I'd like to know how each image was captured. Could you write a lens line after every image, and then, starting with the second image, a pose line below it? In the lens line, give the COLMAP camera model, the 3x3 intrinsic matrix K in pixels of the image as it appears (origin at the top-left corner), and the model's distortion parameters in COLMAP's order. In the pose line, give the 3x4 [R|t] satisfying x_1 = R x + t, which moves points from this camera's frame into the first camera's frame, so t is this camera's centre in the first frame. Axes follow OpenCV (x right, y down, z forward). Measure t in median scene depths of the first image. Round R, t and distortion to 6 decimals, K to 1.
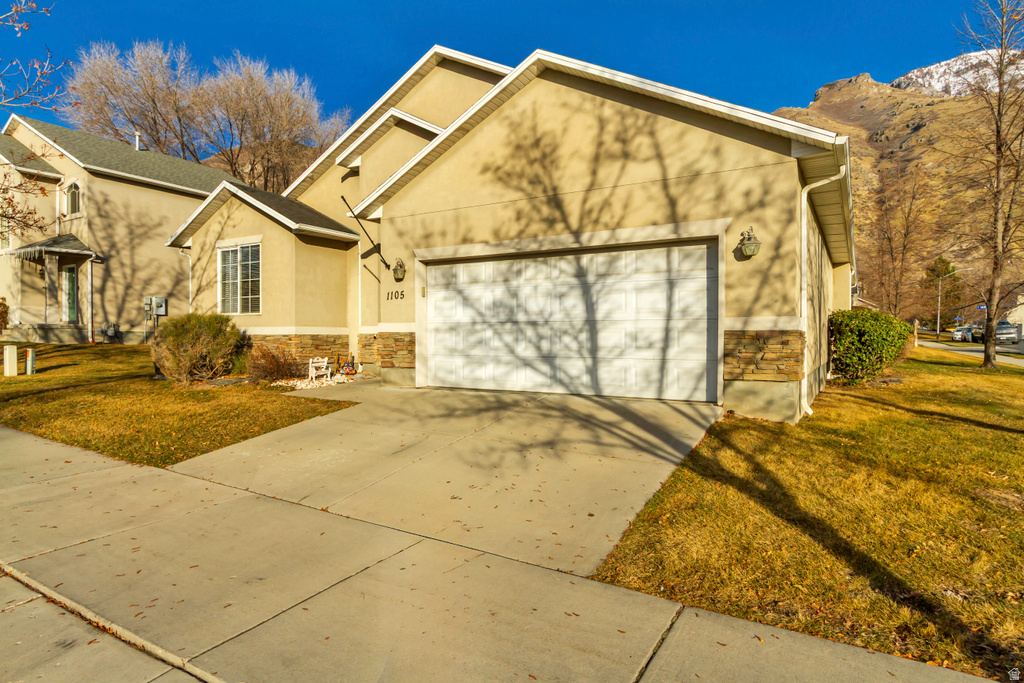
lens RADIAL K [[543.3, 0, 512.0], [0, 543.3, 341.5], [0, 0, 1]] dist [0.001025, 0.000000]
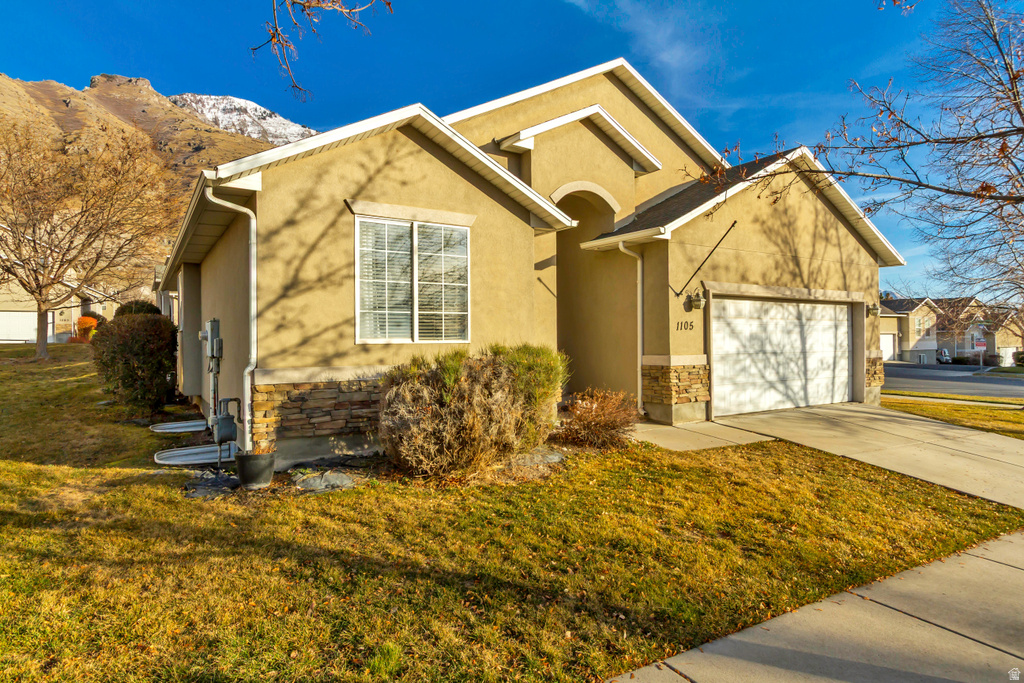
lens RADIAL K [[543.3, 0, 512.0], [0, 543.3, 341.5], [0, 0, 1]] dist [0.001025, 0.000000]
pose [[0.510706, -0.001086, 0.859755, -1.372179], [0.015316, 0.999852, -0.007834, -0.060830], [-0.859619, 0.017169, 0.510647, 0.904747]]
